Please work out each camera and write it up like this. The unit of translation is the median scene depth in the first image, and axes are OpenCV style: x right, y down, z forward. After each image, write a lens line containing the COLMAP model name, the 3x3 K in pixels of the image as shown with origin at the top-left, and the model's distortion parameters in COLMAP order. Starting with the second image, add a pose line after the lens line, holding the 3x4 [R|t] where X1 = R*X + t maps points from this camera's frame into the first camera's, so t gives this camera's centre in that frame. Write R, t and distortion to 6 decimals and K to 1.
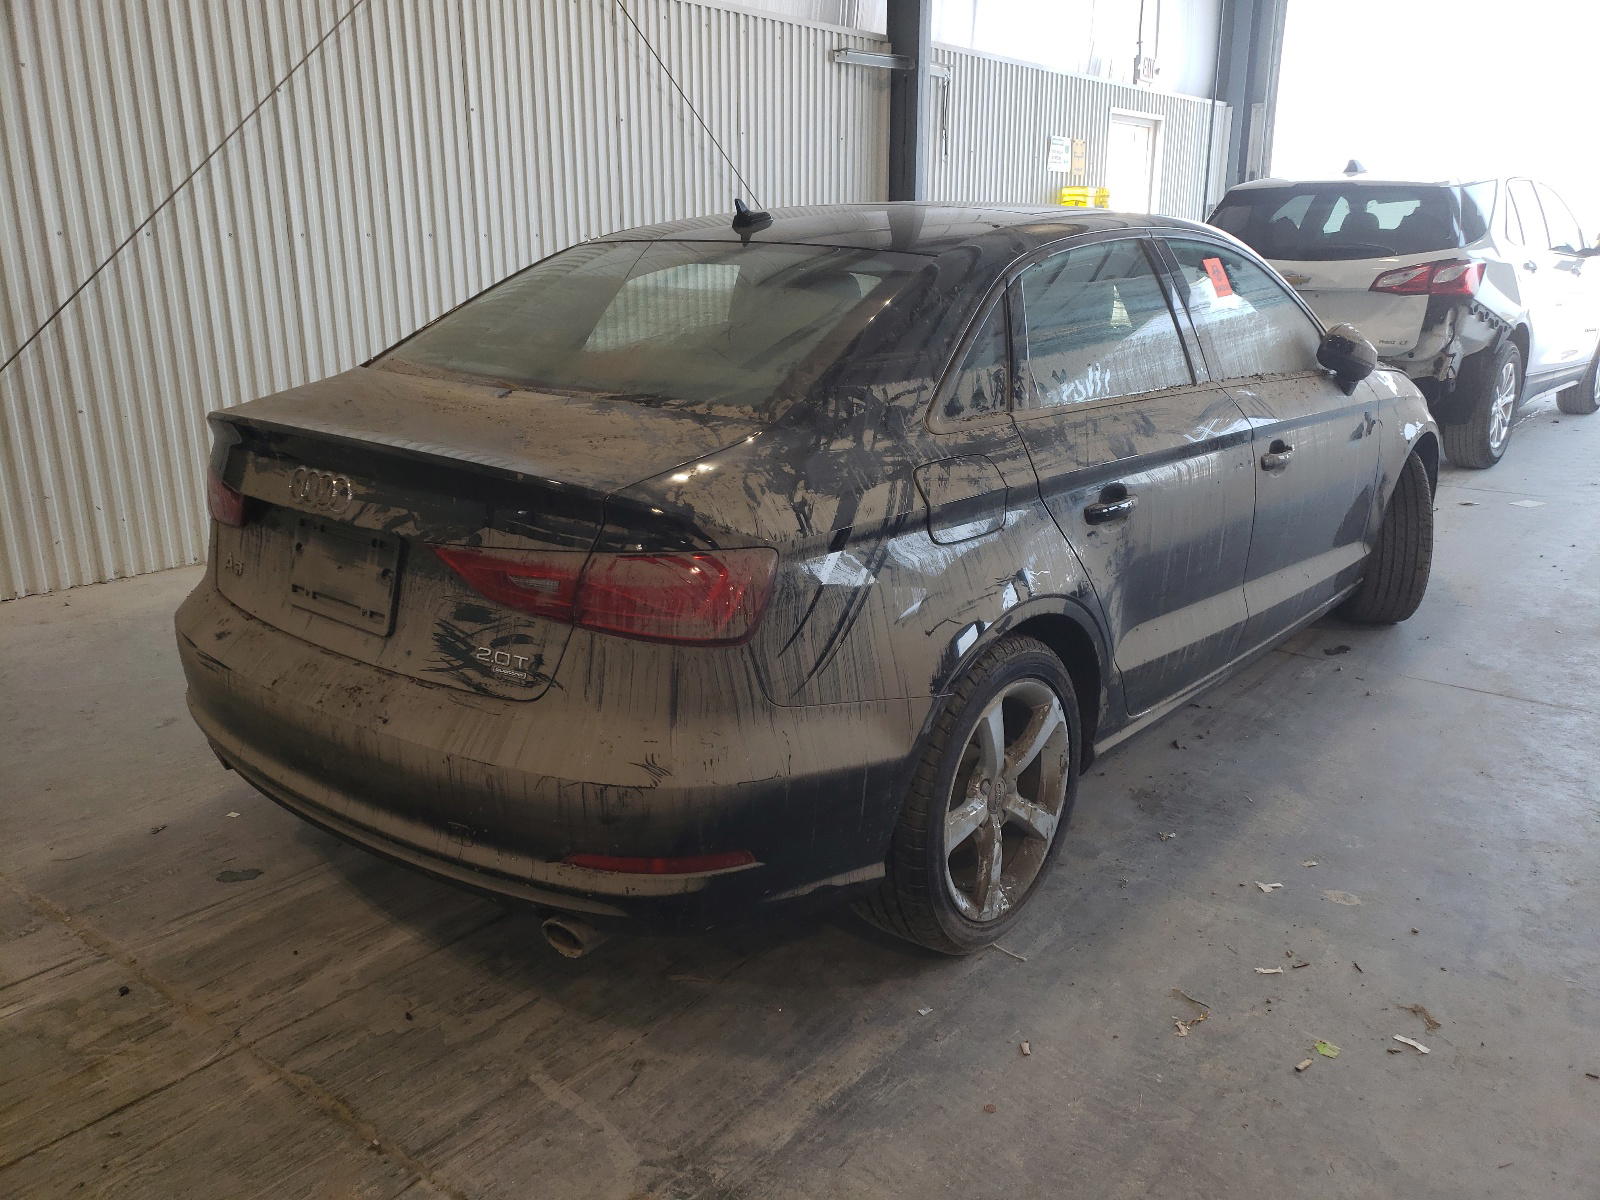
lens RADIAL K [[1231.5, 0, 800.0], [0, 1231.5, 600.0], [0, 0, 1]] dist [-0.007714, -0.003317]
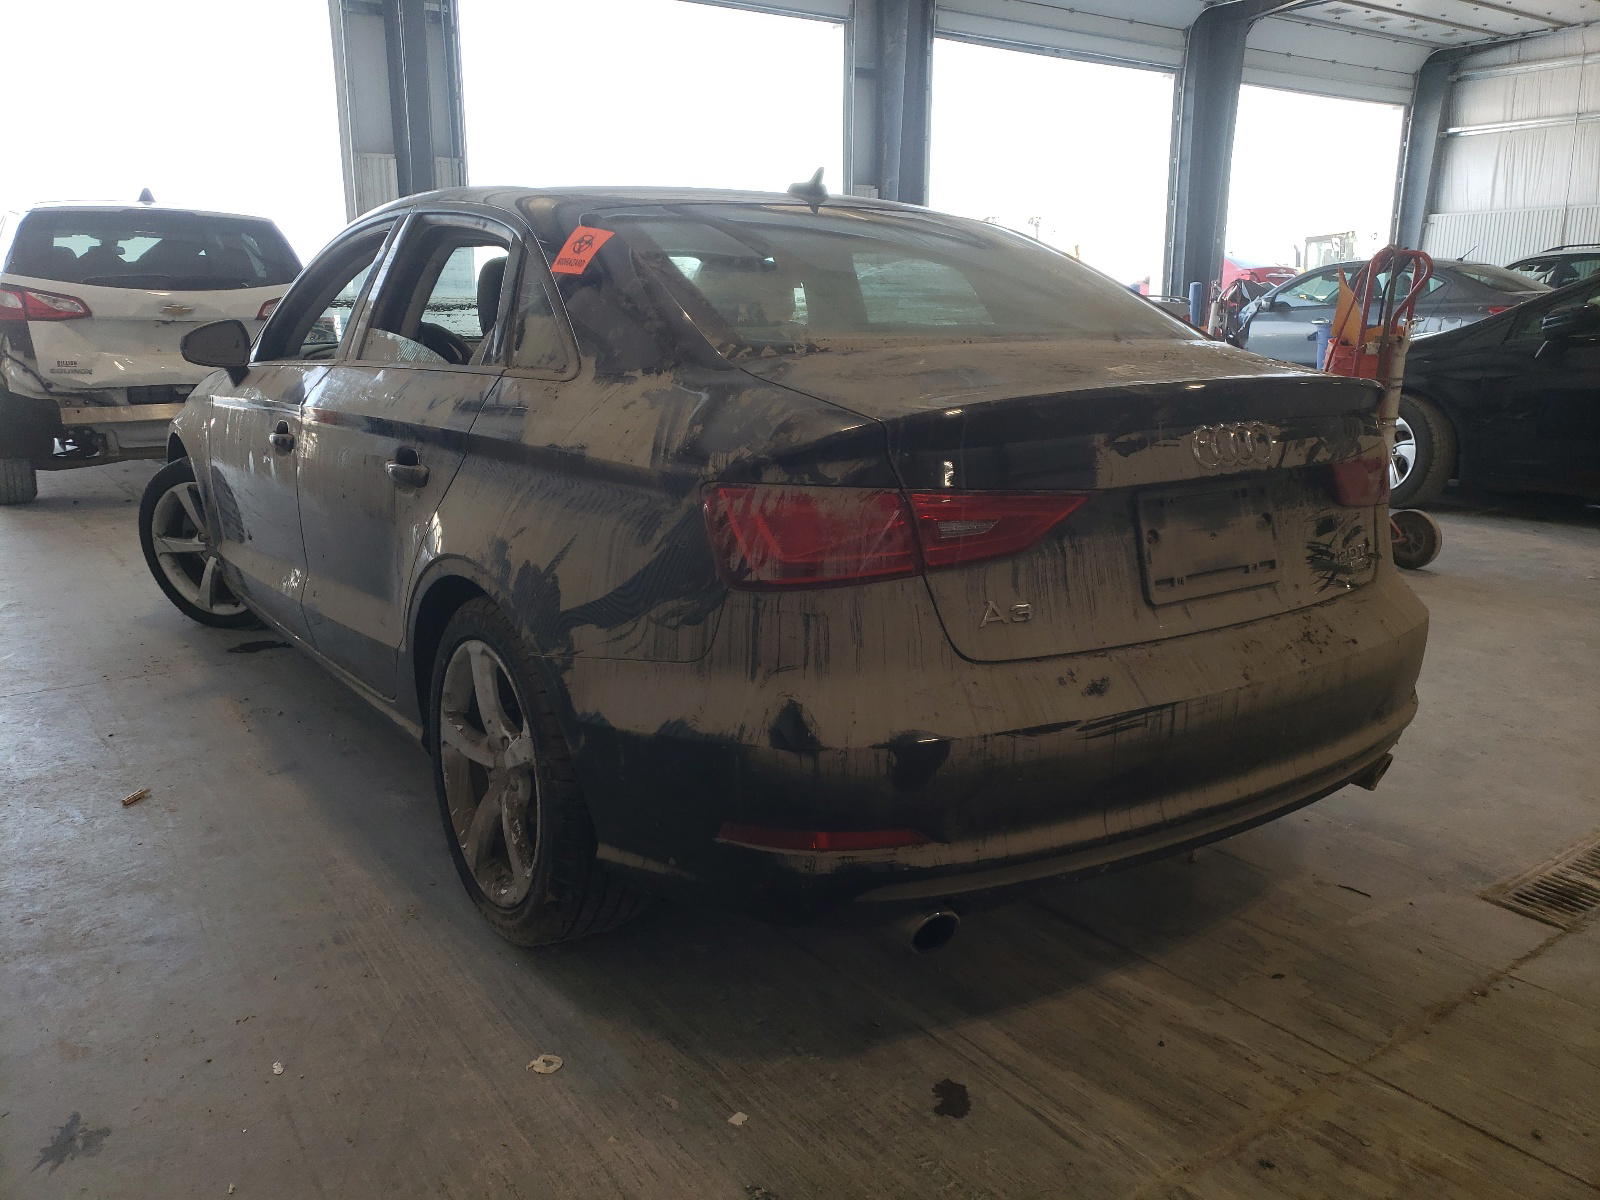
lens RADIAL K [[1266.3, 0, 800.0], [0, 1266.3, 600.0], [0, 0, 1]] dist [0.014971, 0.002433]
pose [[0.288274, -0.226979, 0.930257, -1.403837], [0.281639, 0.948625, 0.144185, -0.210263], [-0.915193, 0.220432, 0.337390, 1.026131]]
